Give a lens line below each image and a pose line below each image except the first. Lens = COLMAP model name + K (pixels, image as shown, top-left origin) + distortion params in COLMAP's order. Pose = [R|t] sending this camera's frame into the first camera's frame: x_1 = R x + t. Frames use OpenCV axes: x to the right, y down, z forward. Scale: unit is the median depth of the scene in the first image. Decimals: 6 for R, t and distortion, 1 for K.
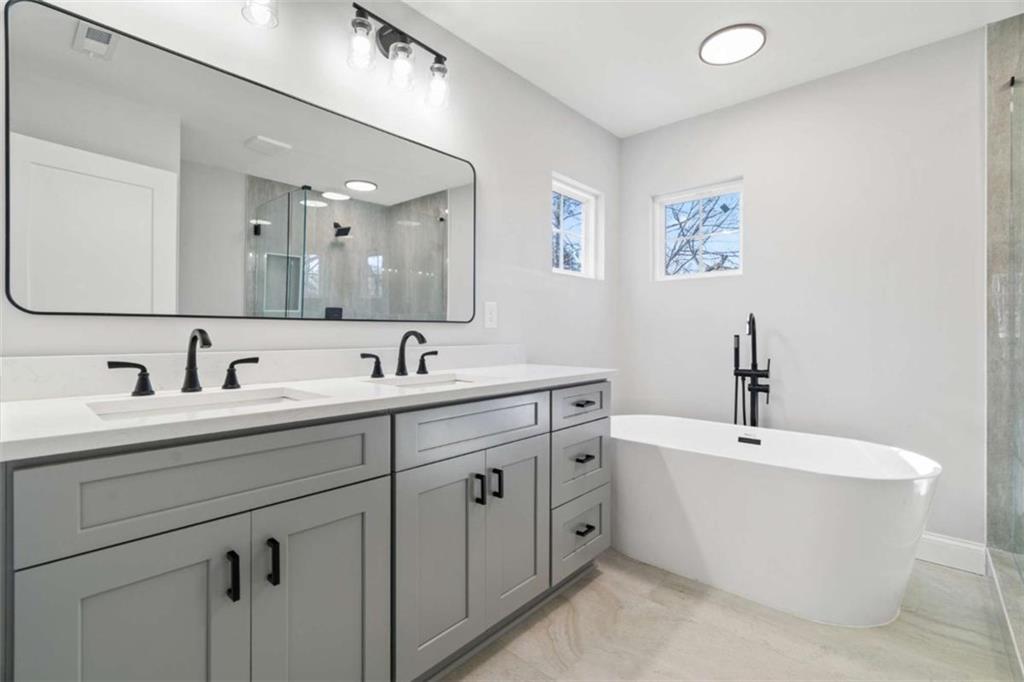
lens RADIAL K [[459.8, 0, 518.0], [0, 459.8, 324.4], [0, 0, 1]] dist [-0.000766, -0.000144]
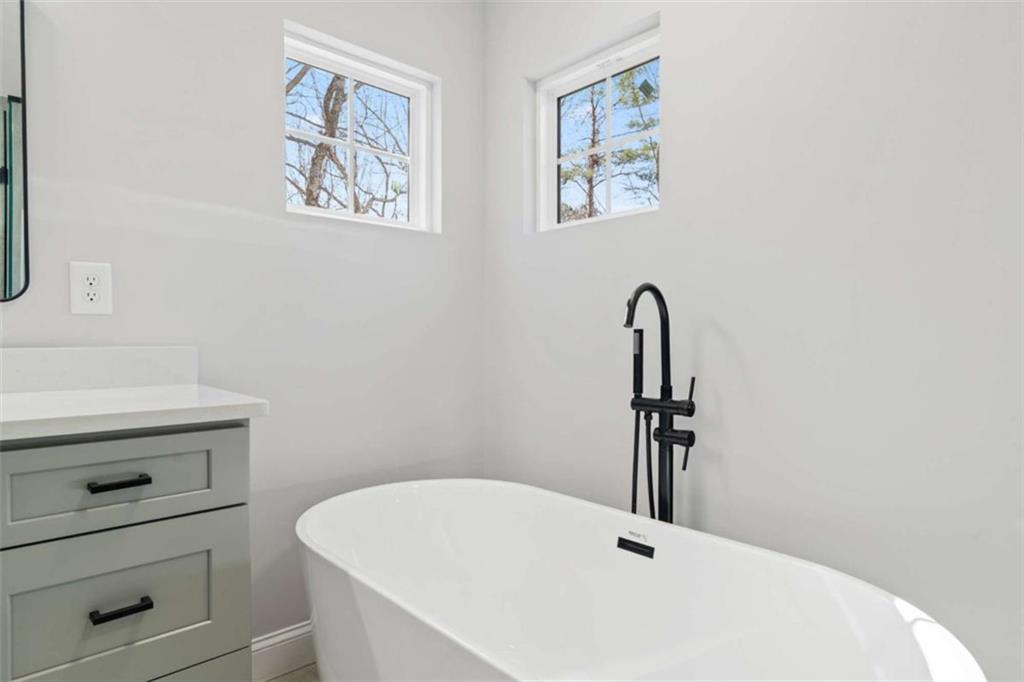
lens RADIAL K [[575.4, 0, 513.5], [0, 575.4, 340.1], [0, 0, 1]] dist [-0.001207, 0.001583]
pose [[0.995387, 0.000872, -0.095940, 0.409336], [0.001114, 0.999786, 0.020645, 0.022146], [0.095937, -0.020657, 0.995173, 0.369949]]
